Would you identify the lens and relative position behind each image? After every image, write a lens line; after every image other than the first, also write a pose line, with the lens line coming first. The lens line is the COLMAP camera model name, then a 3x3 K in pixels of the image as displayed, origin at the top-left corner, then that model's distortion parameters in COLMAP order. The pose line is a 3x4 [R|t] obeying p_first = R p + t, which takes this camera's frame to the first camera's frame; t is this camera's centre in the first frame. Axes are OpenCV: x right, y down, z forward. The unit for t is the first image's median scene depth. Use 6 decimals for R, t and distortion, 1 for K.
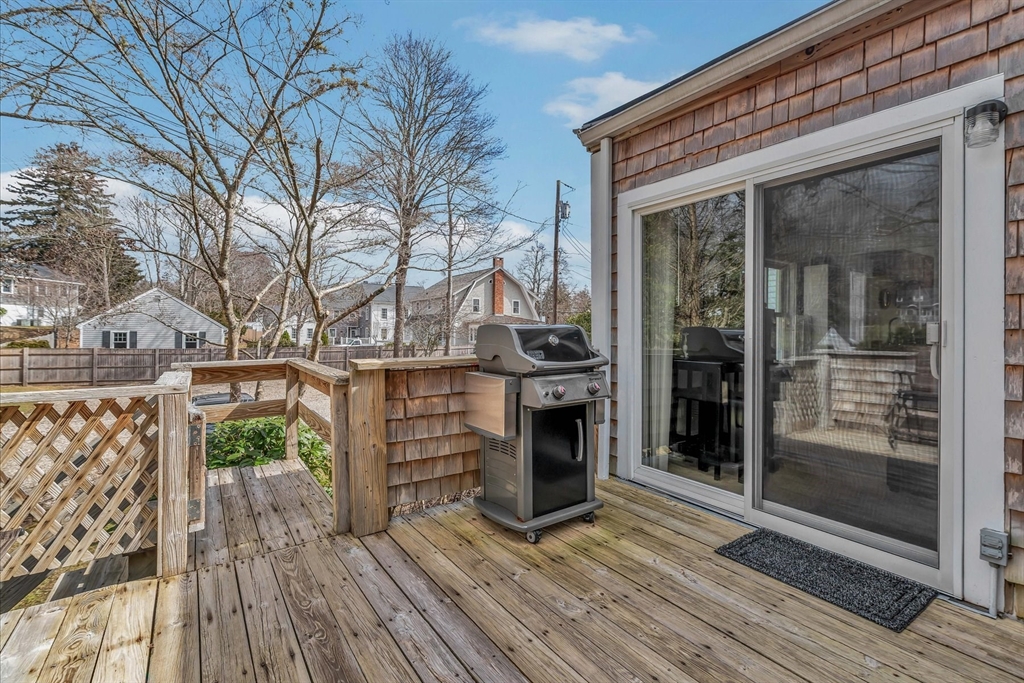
lens RADIAL K [[462.6, 0, 530.4], [0, 462.6, 333.6], [0, 0, 1]] dist [0.000235, 0.000413]
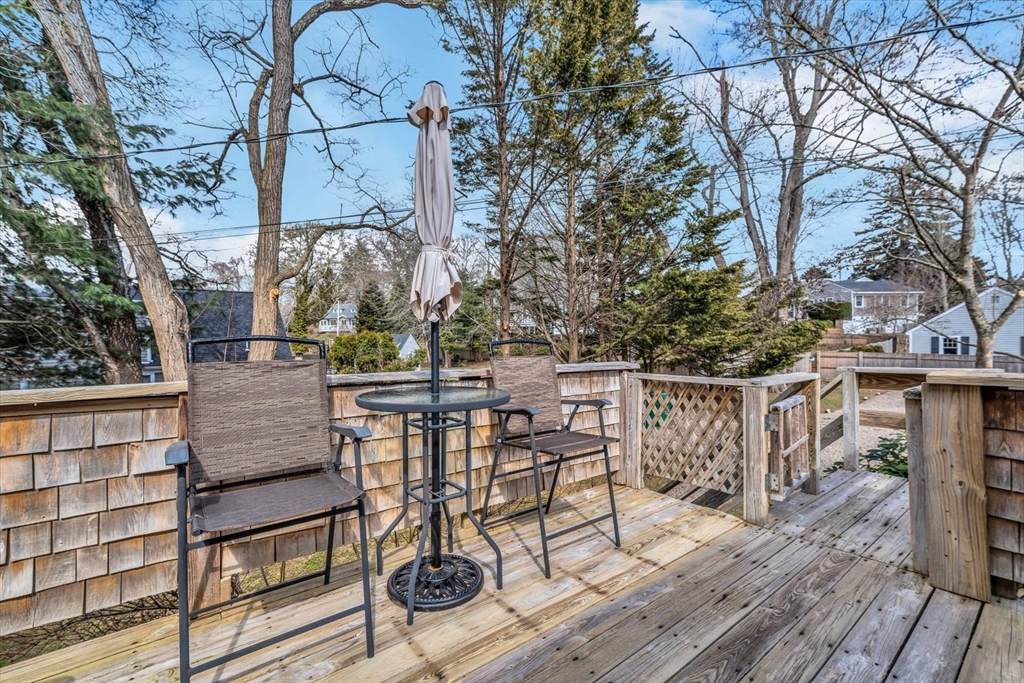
lens RADIAL K [[447.3, 0, 493.9], [0, 447.3, 346.4], [0, 0, 1]] dist [-0.000484, 0.000444]
pose [[0.004088, 0.006118, -0.999973, 0.365561], [0.010150, 0.999930, 0.006159, -0.000054], [0.999940, -0.010175, 0.004026, 0.189994]]
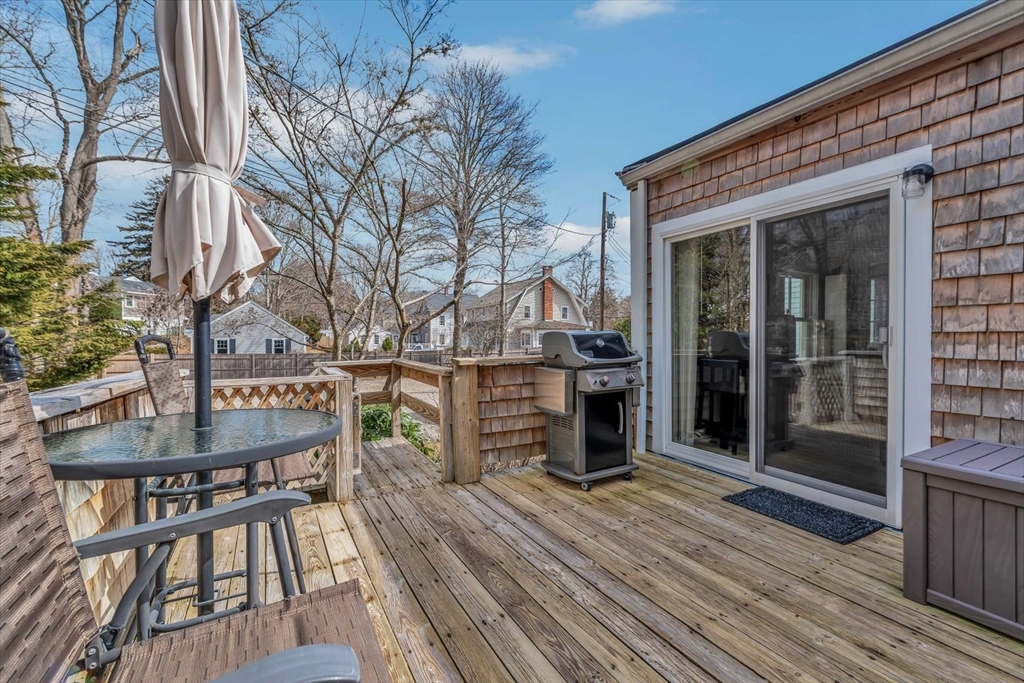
lens RADIAL K [[447.3, 0, 540.4], [0, 447.3, 346.0], [0, 0, 1]] dist [-0.000484, 0.000444]
pose [[0.996407, -0.006768, -0.084424, -0.012350], [0.008225, 0.999823, 0.016925, -0.000255], [0.084294, -0.017559, 0.996286, -0.281054]]
